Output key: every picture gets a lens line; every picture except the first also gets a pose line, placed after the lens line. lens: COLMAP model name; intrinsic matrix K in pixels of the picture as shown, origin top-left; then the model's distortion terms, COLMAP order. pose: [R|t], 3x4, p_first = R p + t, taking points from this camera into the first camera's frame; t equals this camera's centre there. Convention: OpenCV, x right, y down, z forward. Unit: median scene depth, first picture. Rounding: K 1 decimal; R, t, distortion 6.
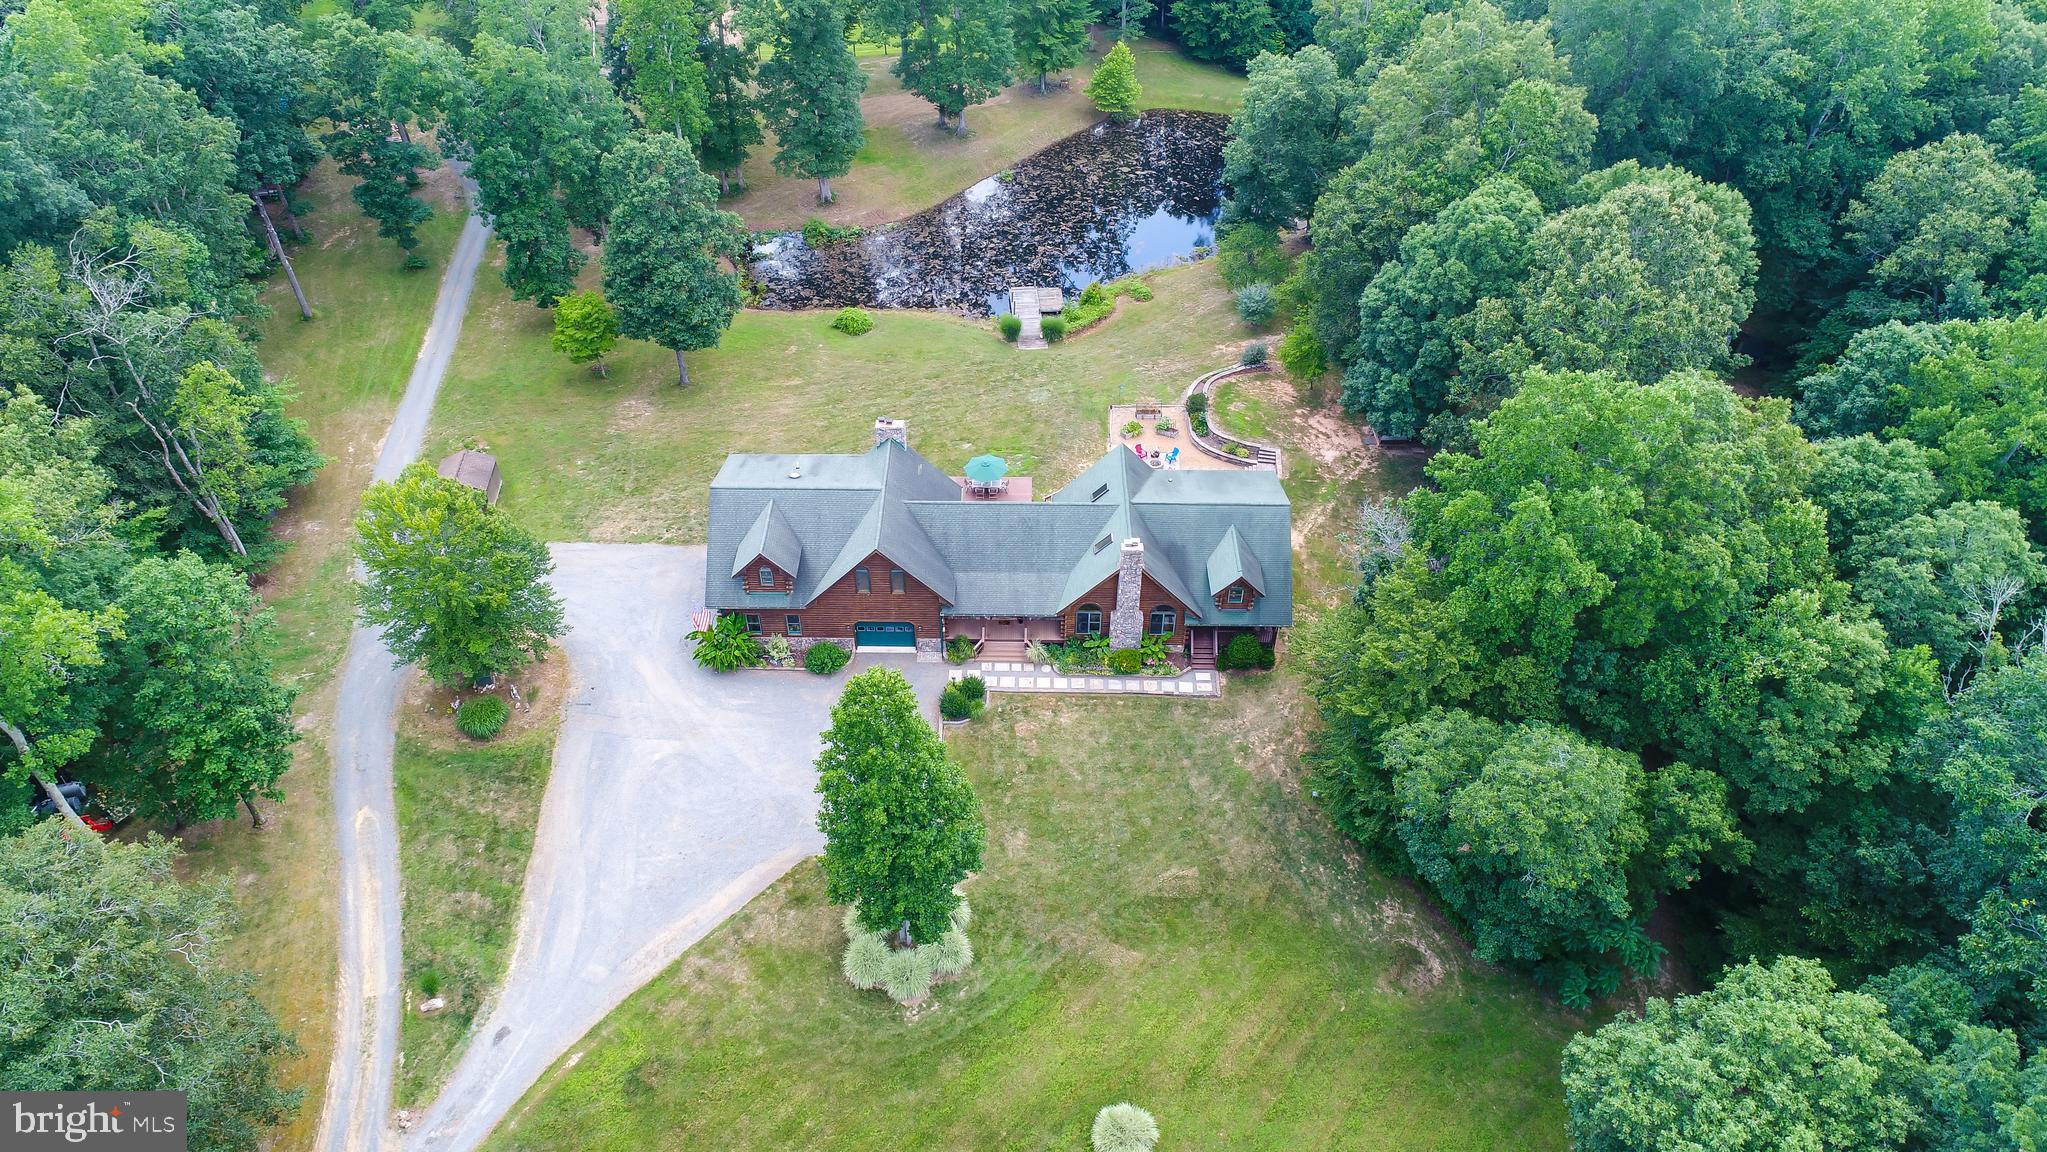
lens RADIAL K [[1382.2, 0, 1018.8], [0, 1382.2, 579.1], [0, 0, 1]] dist [0.009328, 0.006770]
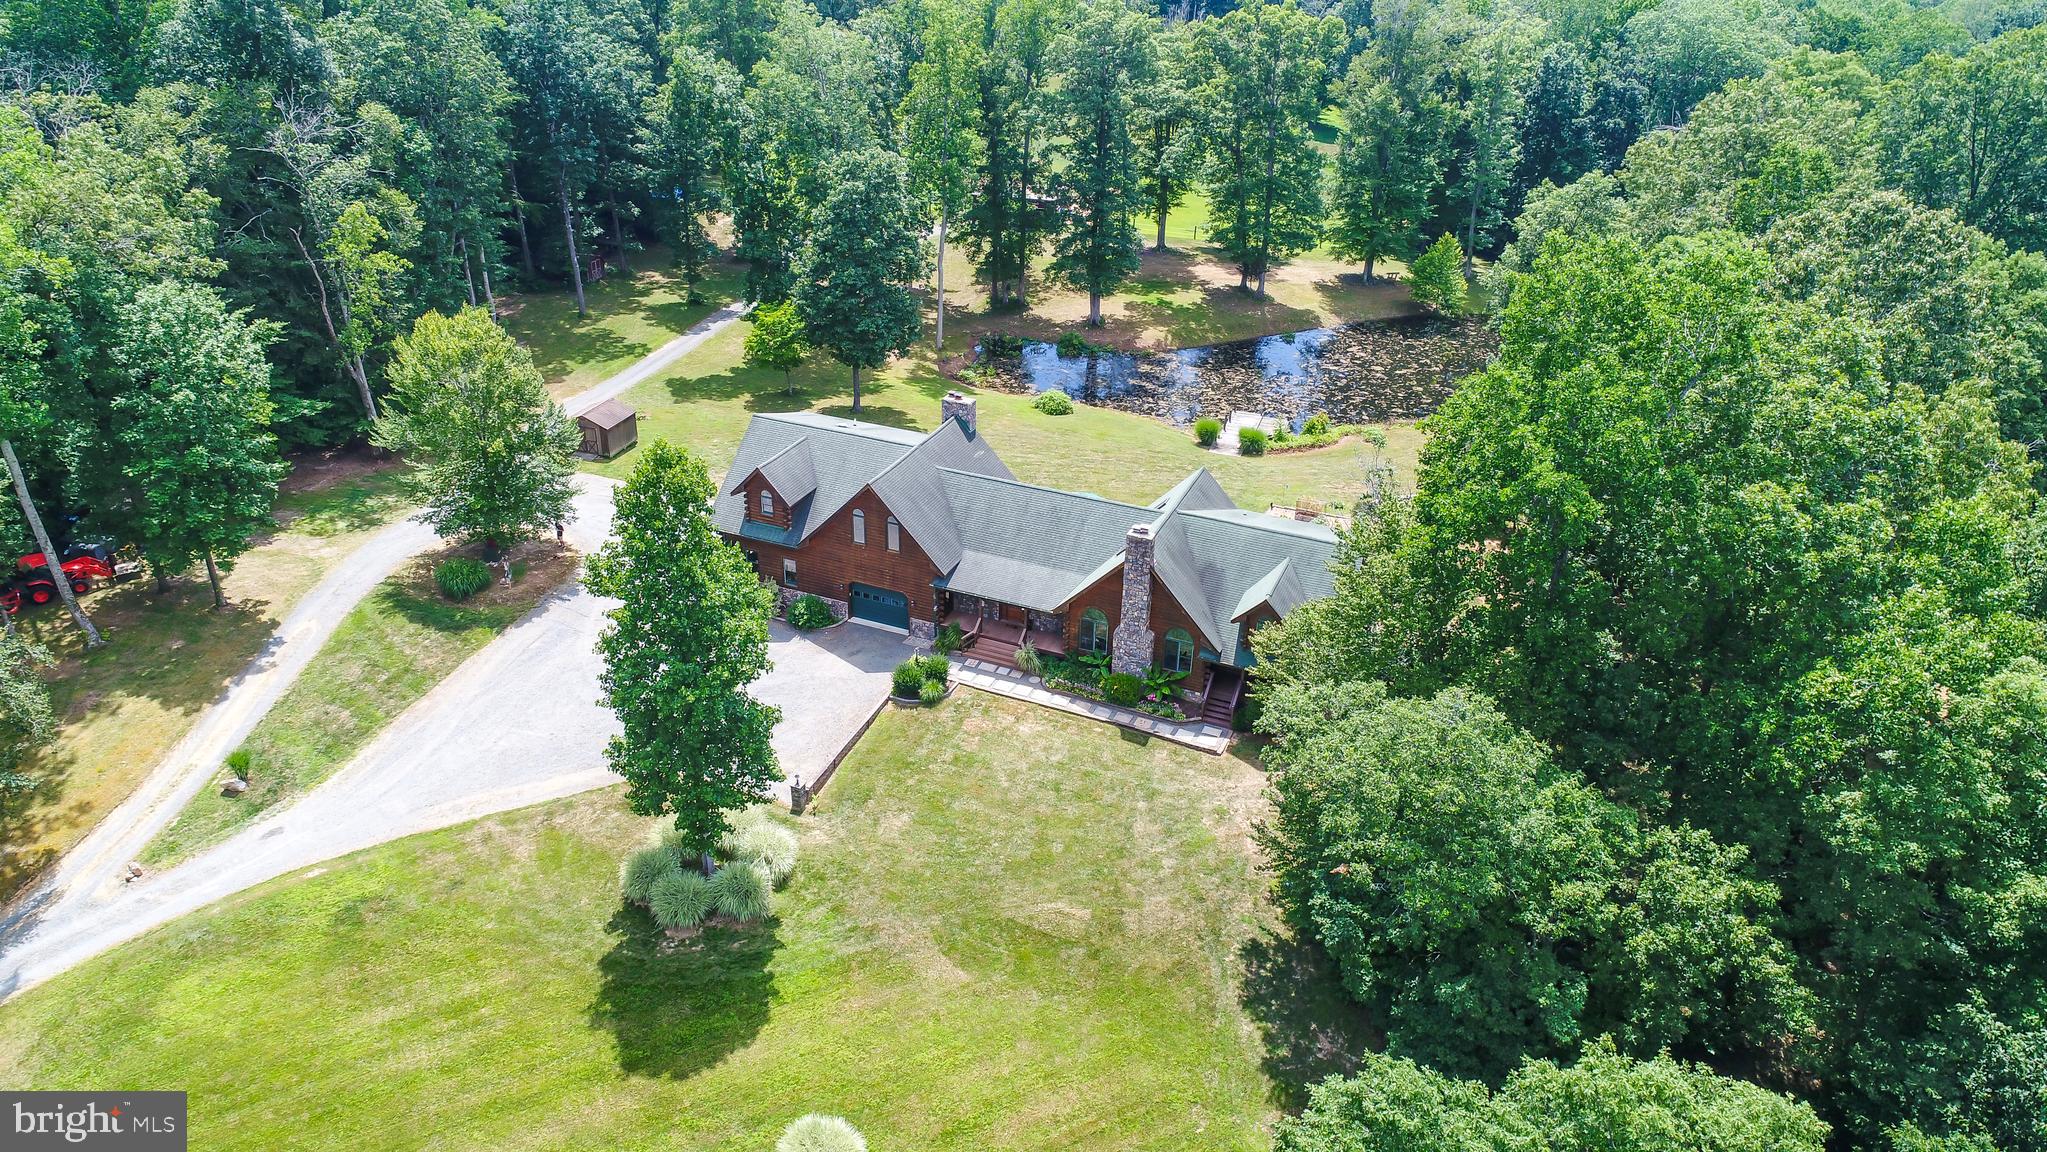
lens RADIAL K [[1382.2, 0, 1012.6], [0, 1382.2, 573.4], [0, 0, 1]] dist [0.009328, 0.006770]
pose [[0.922291, 0.193934, -0.334318, 0.280198], [-0.271498, 0.940726, -0.203283, 0.180810], [0.275078, 0.278252, 0.920276, 0.202794]]
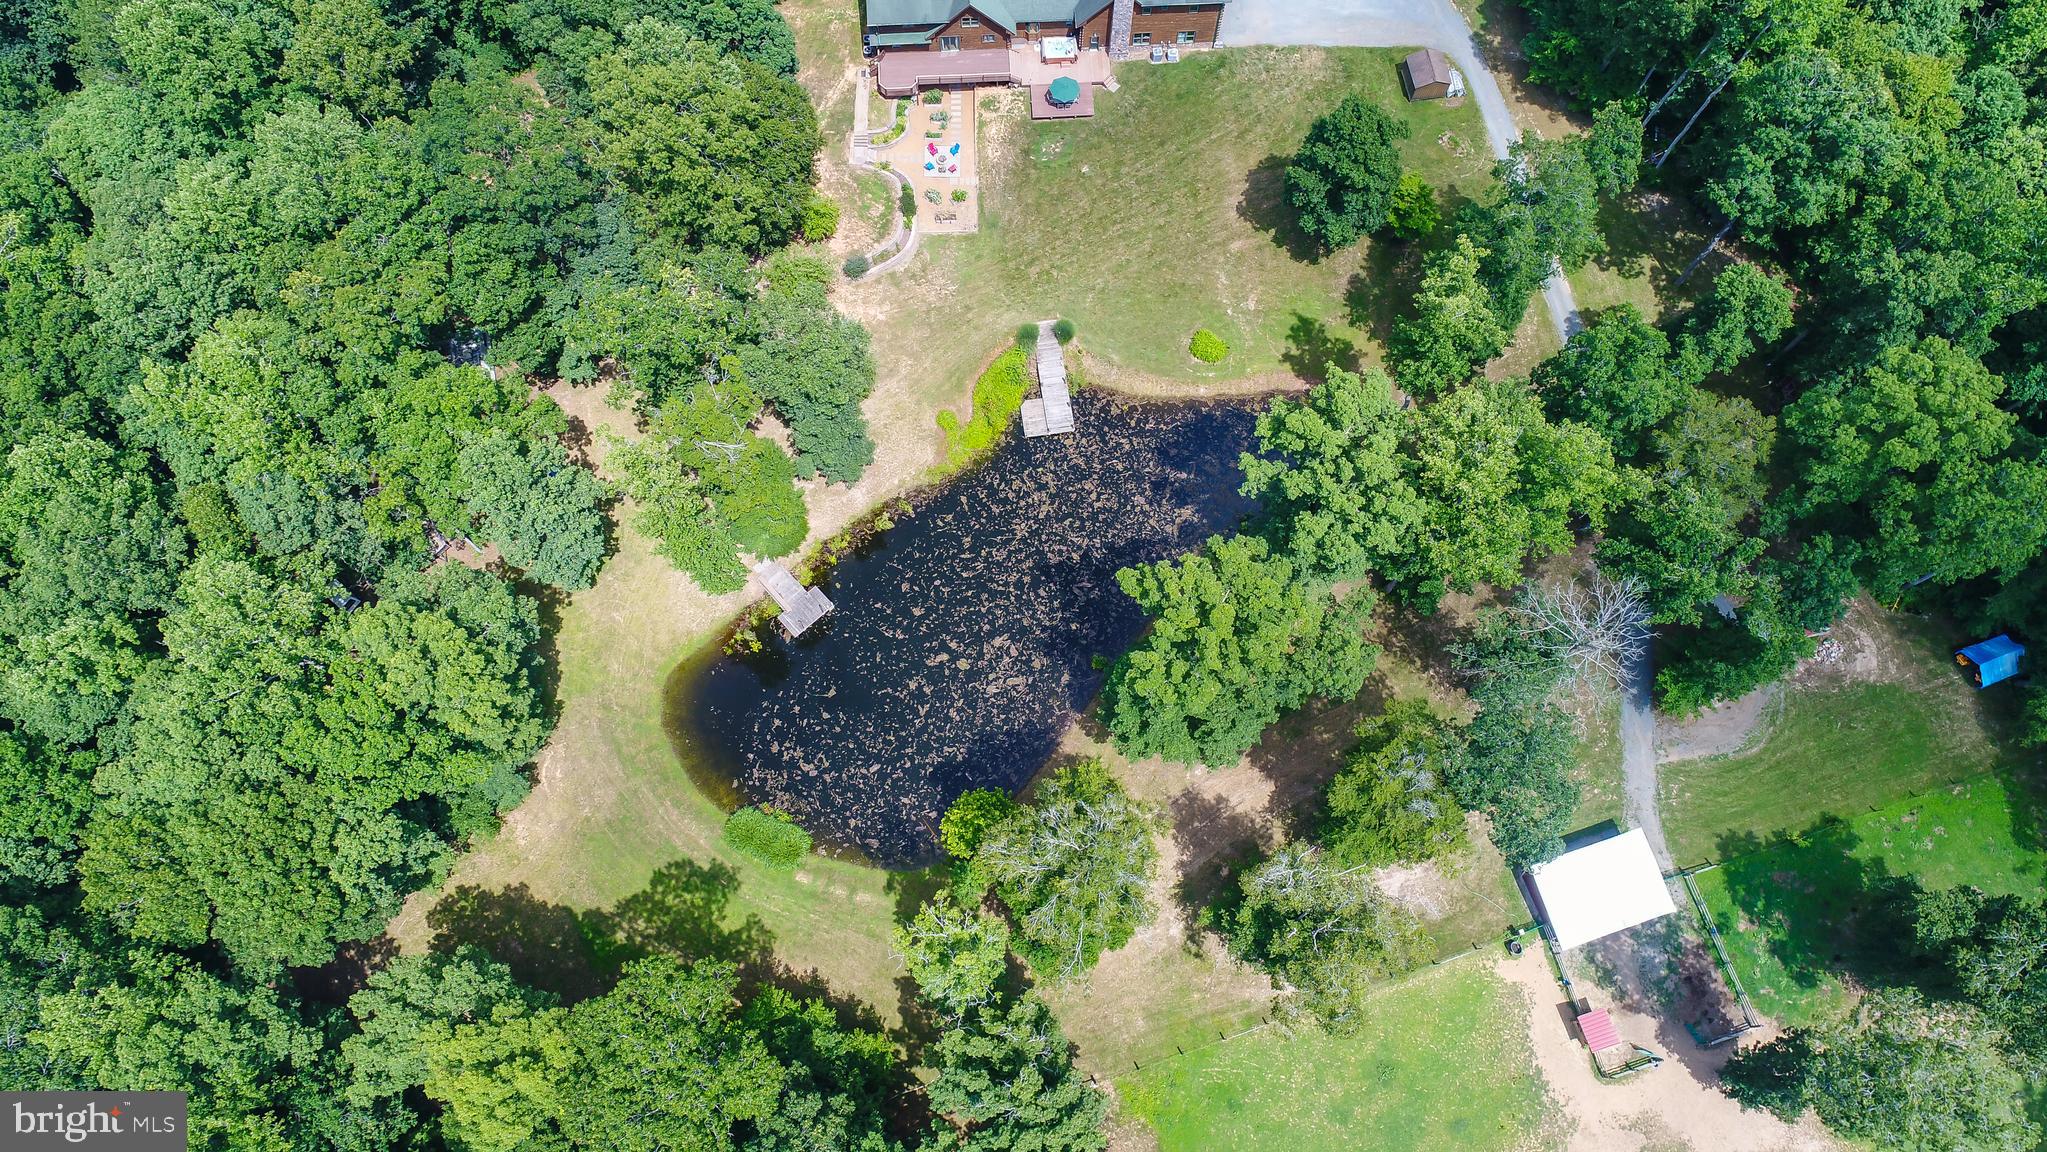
lens RADIAL K [[1382.2, 0, 1018.8], [0, 1382.2, 575.1], [0, 0, 1]] dist [0.009328, 0.006770]
pose [[-0.997846, 0.061220, -0.023549, 0.098507], [-0.046193, -0.400994, 0.914915, -1.801468], [0.046568, 0.914033, 0.402958, 1.012360]]
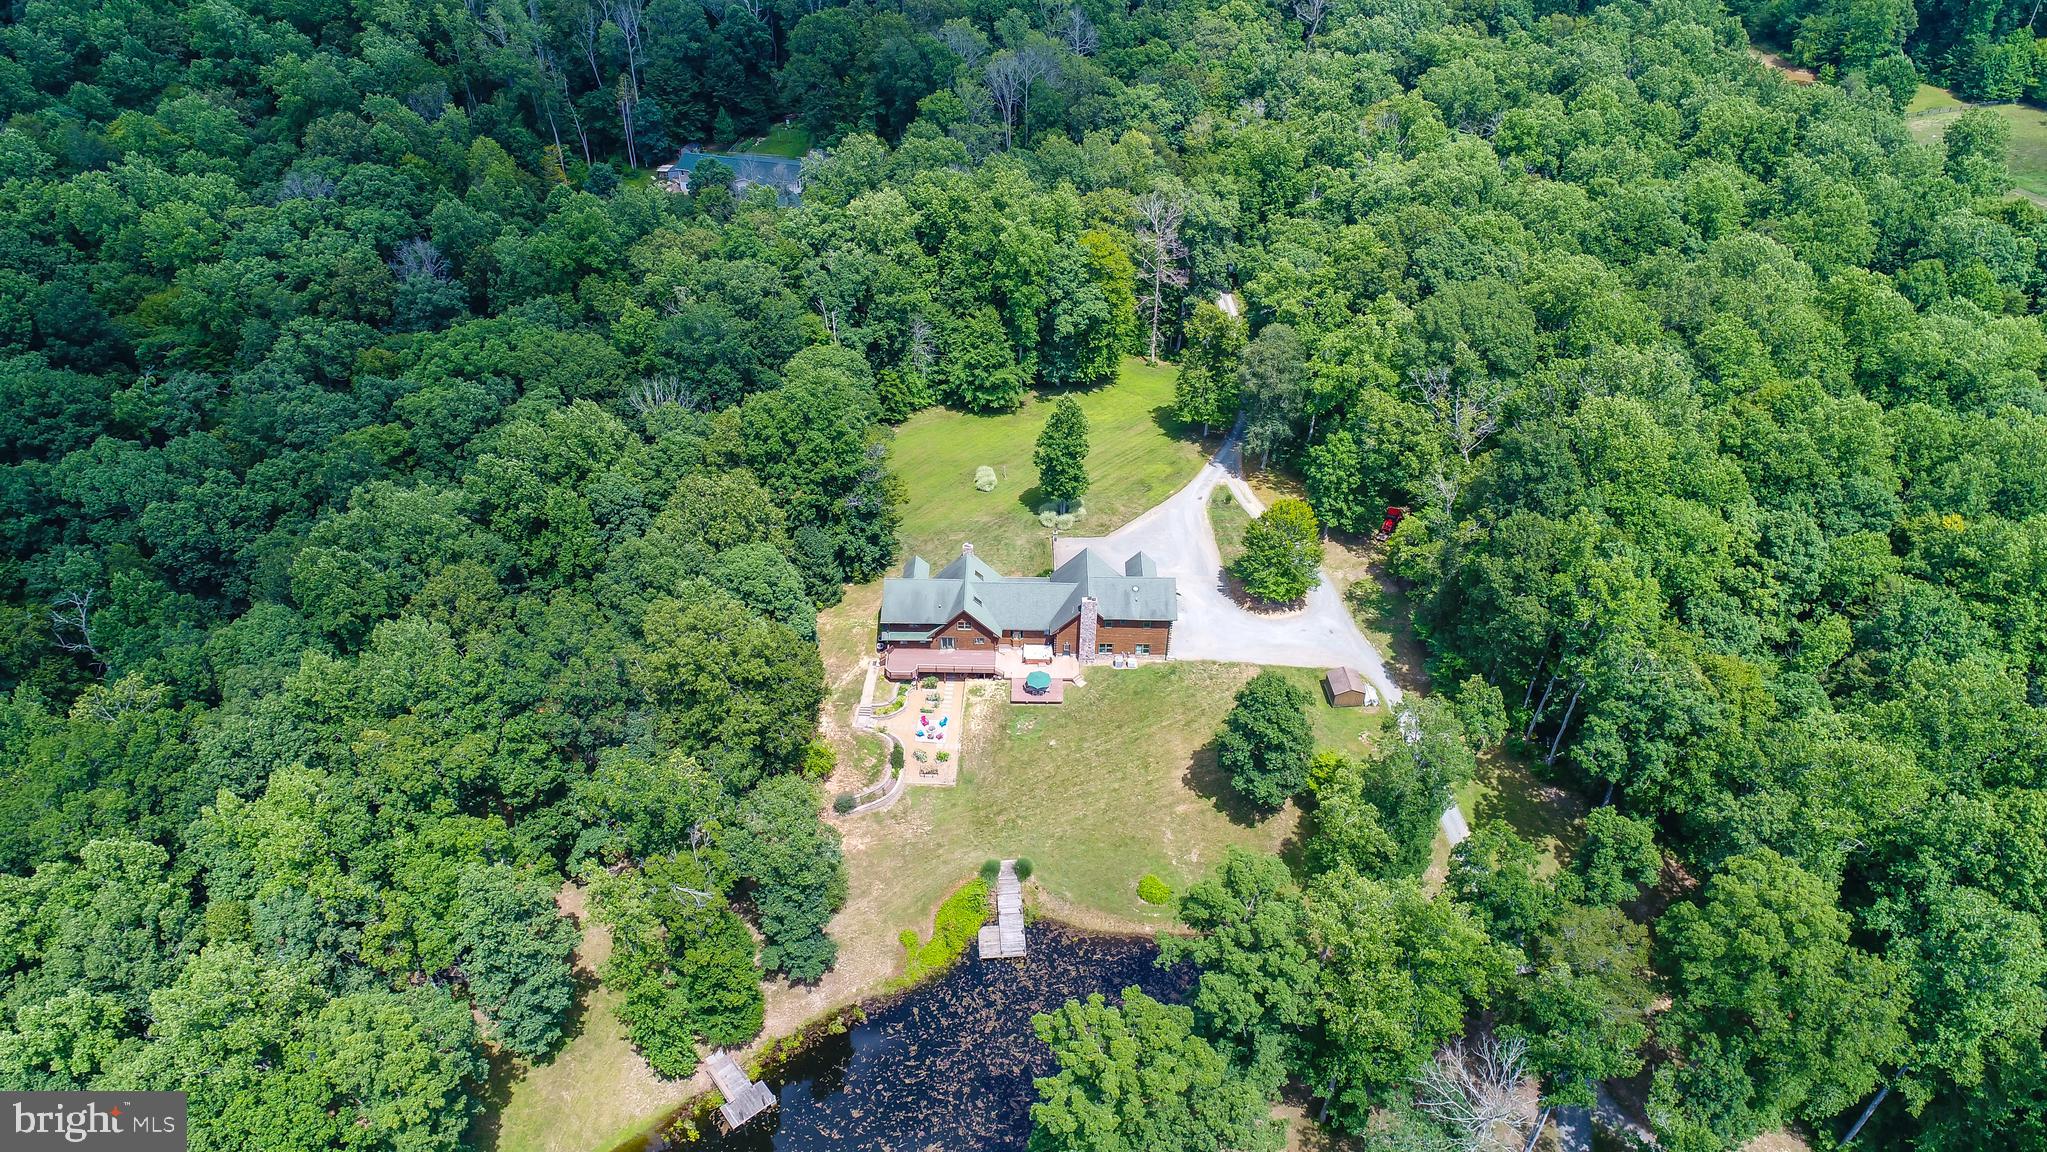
lens RADIAL K [[1382.2, 0, 1019.9], [0, 1382.2, 580.8], [0, 0, 1]] dist [0.009328, 0.006770]
pose [[-0.999979, -0.006404, -0.000083, -0.000620], [-0.000919, 0.130636, 0.991430, -2.030332], [-0.006338, 0.991410, -0.130639, 1.263590]]
